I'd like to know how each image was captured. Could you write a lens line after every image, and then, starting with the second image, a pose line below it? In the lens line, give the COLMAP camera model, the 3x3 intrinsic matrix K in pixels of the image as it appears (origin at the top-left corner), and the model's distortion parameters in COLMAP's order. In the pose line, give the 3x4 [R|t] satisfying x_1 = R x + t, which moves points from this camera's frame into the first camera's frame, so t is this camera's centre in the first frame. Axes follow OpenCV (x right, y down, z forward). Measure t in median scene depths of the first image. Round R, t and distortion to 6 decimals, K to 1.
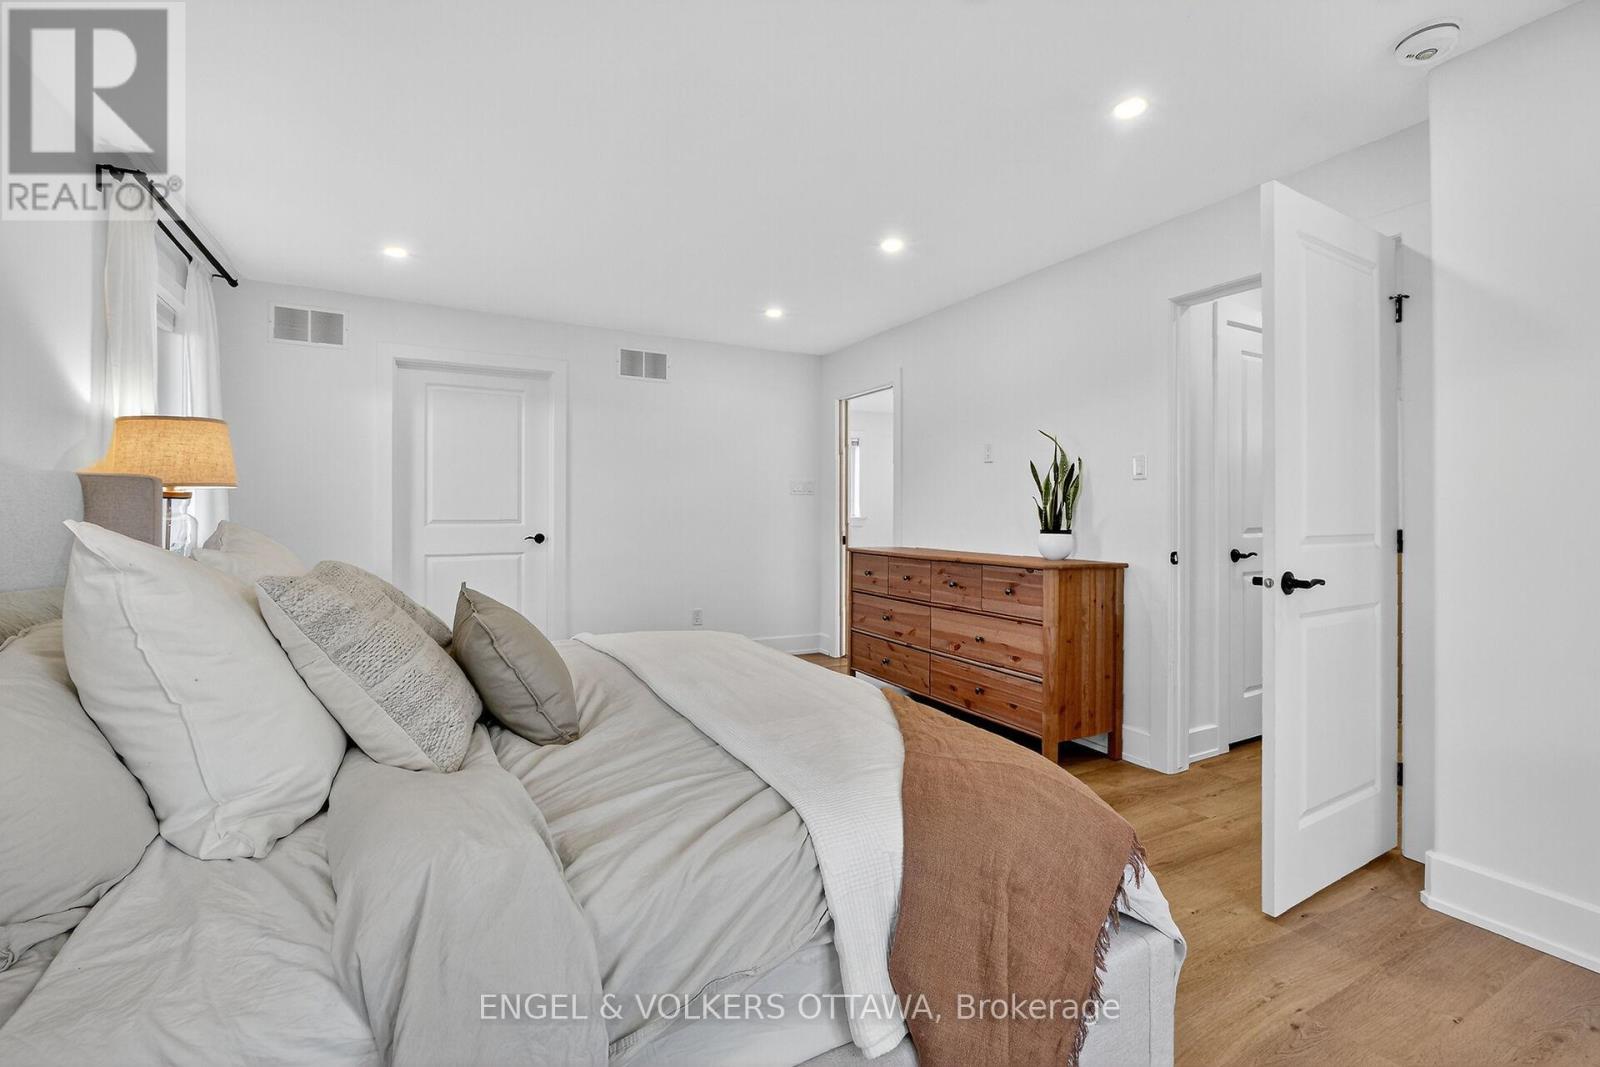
lens RADIAL K [[690.4, 0, 801.4], [0, 690.4, 522.6], [0, 0, 1]] dist [-0.022193, -0.000413]
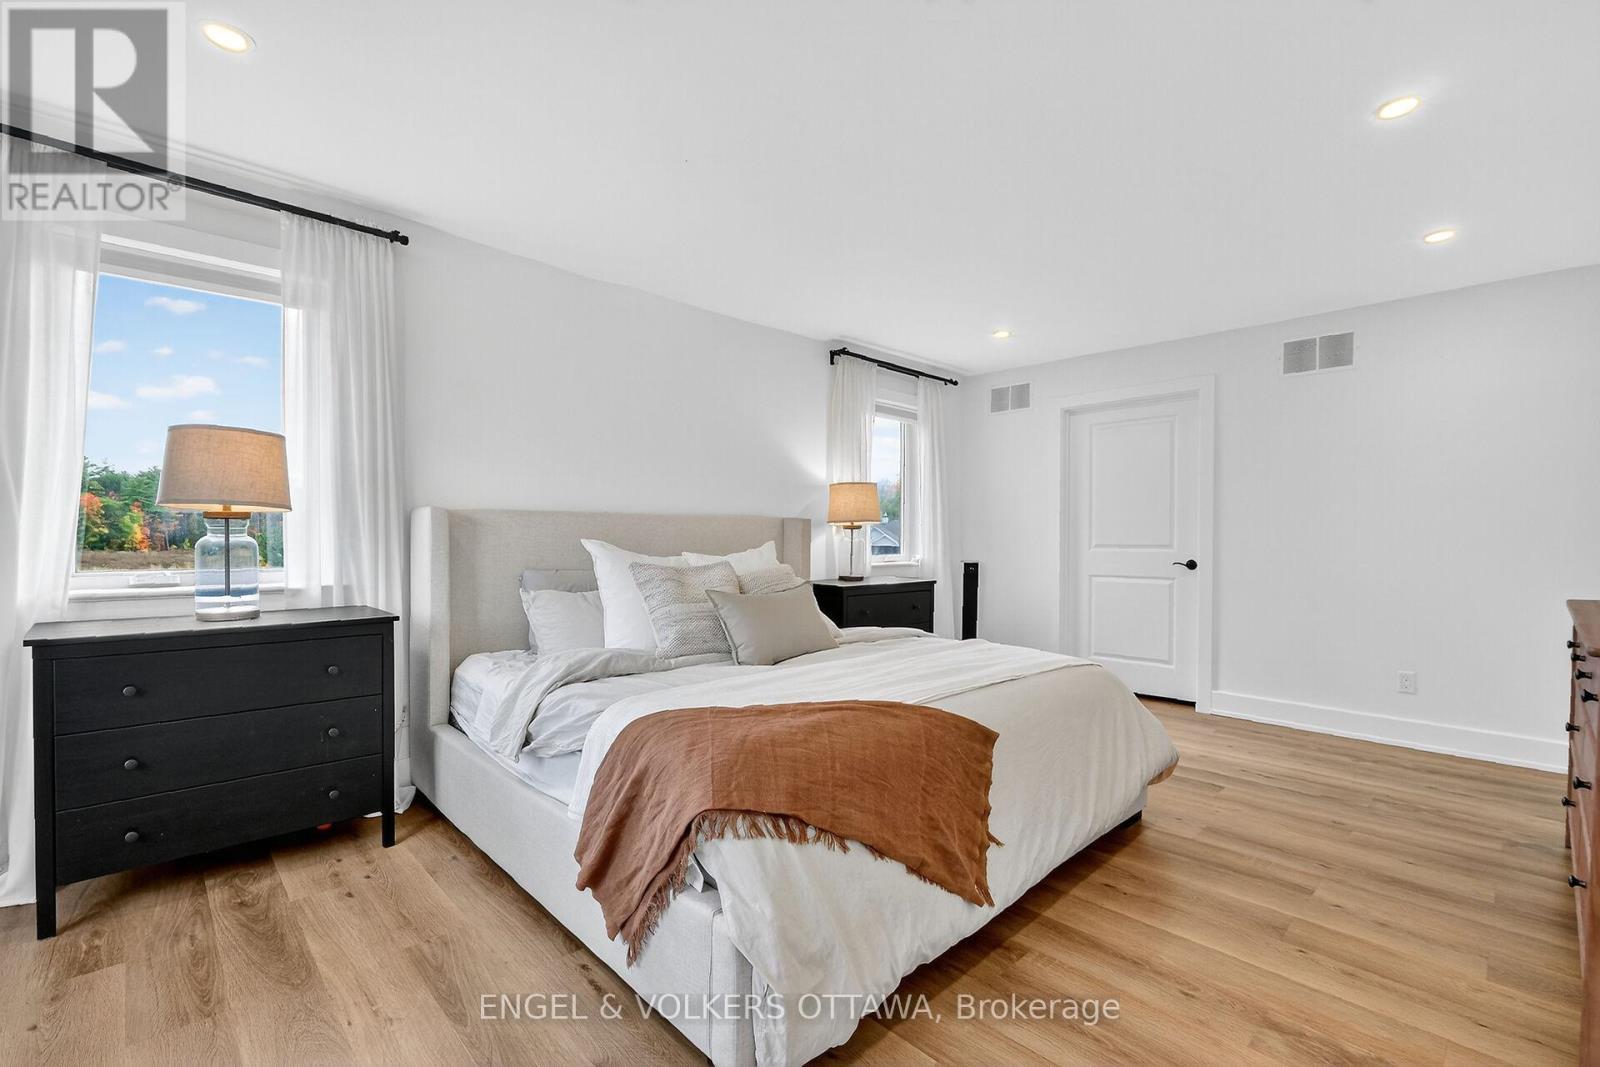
lens RADIAL K [[690.4, 0, 800.0], [0, 690.4, 545.2], [0, 0, 1]] dist [-0.022193, -0.000413]
pose [[0.232496, 0.009979, -0.972546, 0.458877], [-0.017771, 0.999824, 0.006010, -0.000658], [0.972435, 0.015886, 0.232633, 0.264045]]
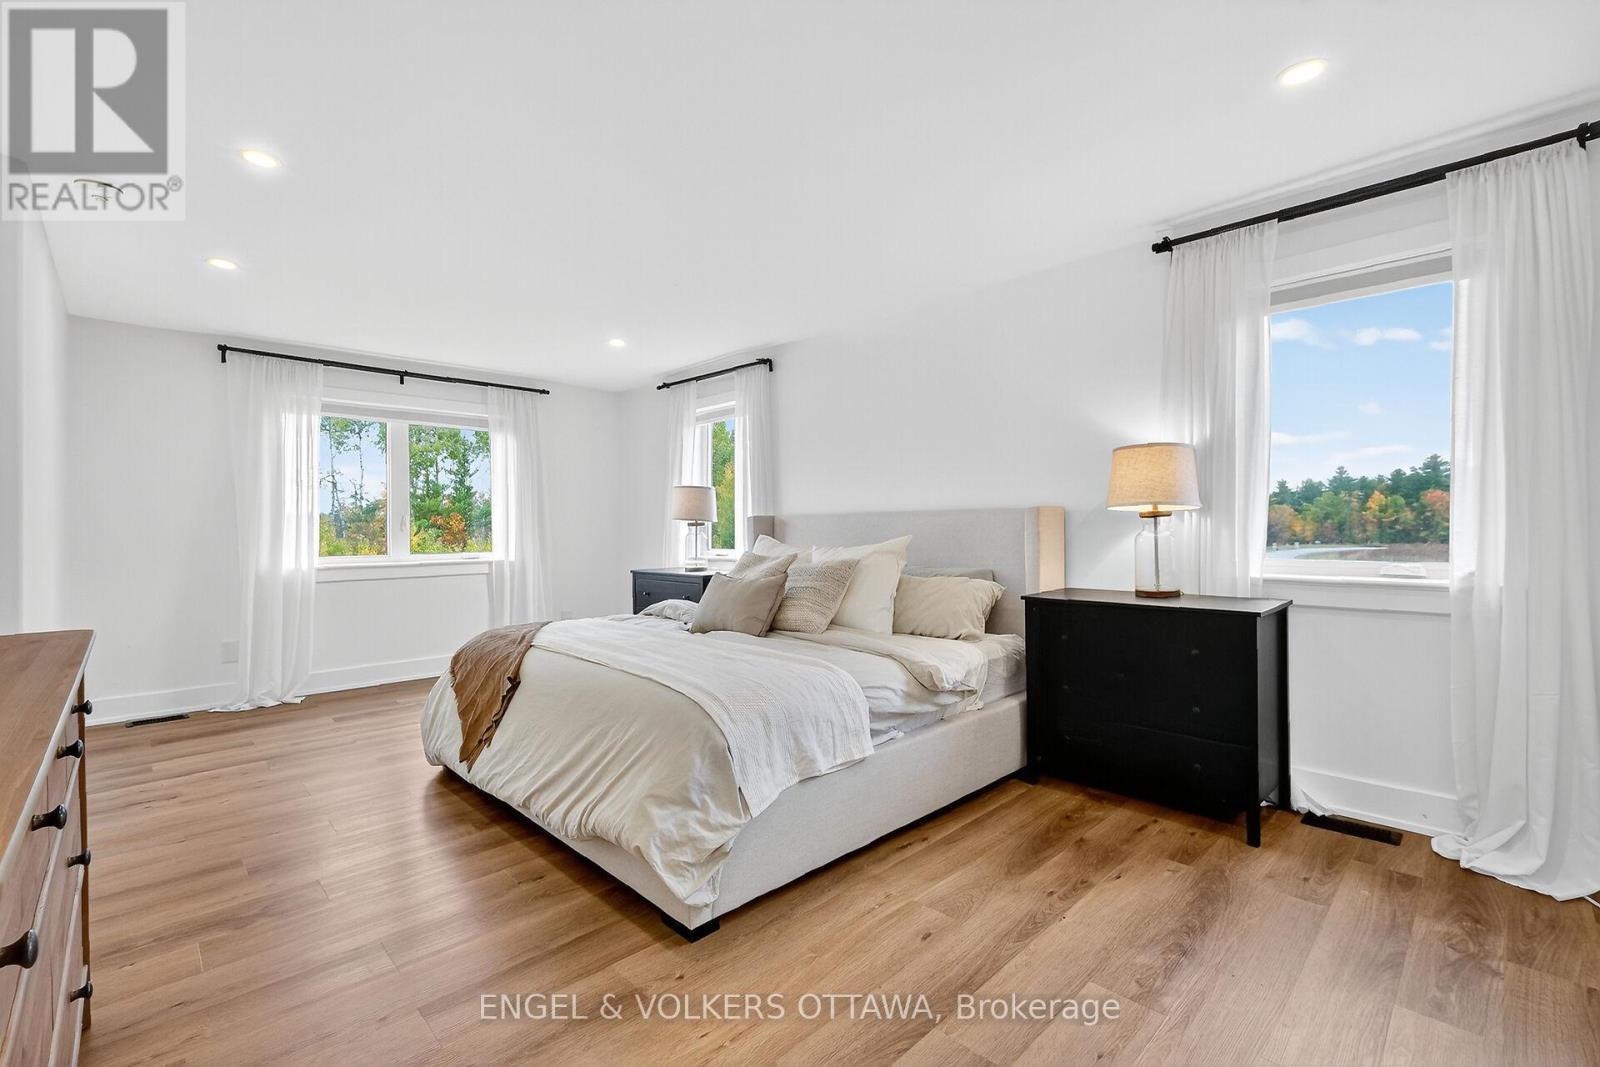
lens RADIAL K [[690.4, 0, 805.5], [0, 690.4, 533.6], [0, 0, 1]] dist [-0.022193, -0.000413]
pose [[-0.964919, 0.002466, -0.262537, -0.035429], [0.000523, 0.999972, 0.007470, -0.008913], [0.262548, 0.007071, -0.964893, 1.147008]]
